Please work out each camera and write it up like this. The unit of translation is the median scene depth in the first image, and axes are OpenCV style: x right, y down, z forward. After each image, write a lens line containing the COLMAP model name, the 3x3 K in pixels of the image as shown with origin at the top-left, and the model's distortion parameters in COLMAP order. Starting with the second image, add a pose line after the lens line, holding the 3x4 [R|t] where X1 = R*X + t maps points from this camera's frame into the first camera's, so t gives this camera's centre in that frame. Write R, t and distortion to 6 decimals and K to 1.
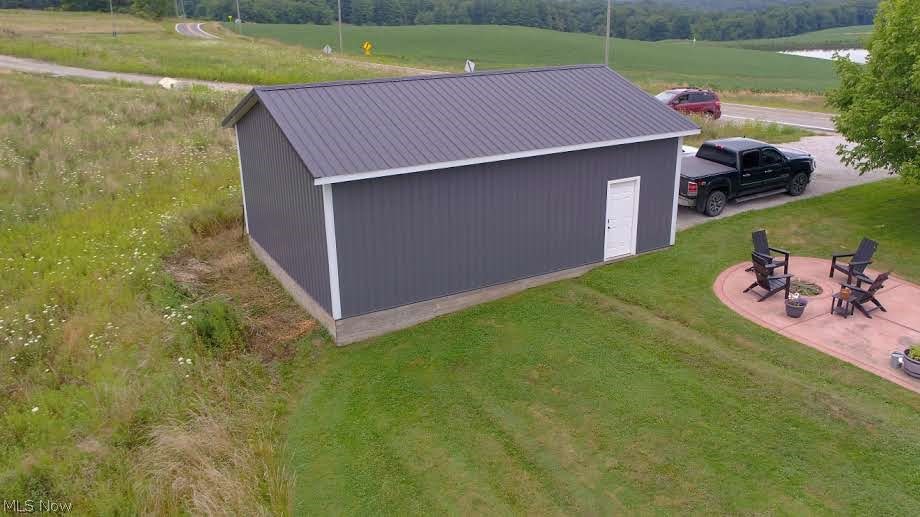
lens RADIAL K [[748.8, 0, 460.0], [0, 748.8, 258.5], [0, 0, 1]] dist [0.003568, 0.001616]
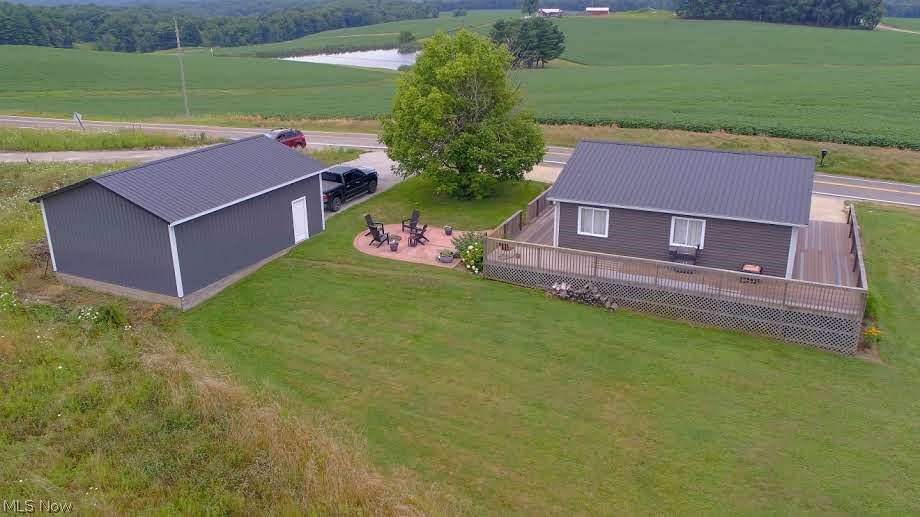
lens RADIAL K [[748.8, 0, 460.0], [0, 748.8, 258.5], [0, 0, 1]] dist [0.003568, 0.001616]
pose [[0.816841, -0.188507, 0.545193, -0.478678], [0.189429, 0.980344, 0.055152, 0.013021], [-0.544874, 0.058225, 0.836494, -0.747581]]
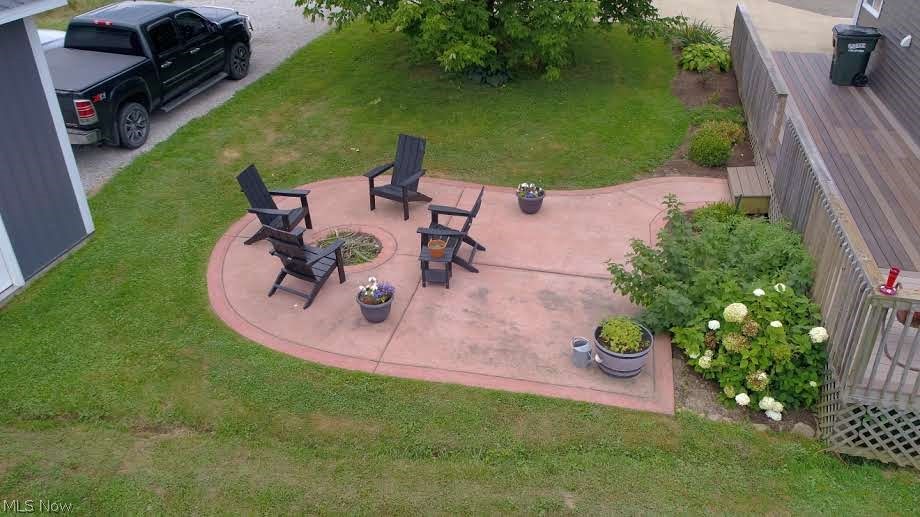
lens RADIAL K [[760.9, 0, 460.0], [0, 760.9, 258.5], [0, 0, 1]] dist [-0.008285, 0.001790]
pose [[0.690987, -0.358248, 0.627850, 0.127965], [0.246523, 0.933272, 0.261207, -0.077428], [-0.679532, -0.025712, 0.733195, 0.458077]]
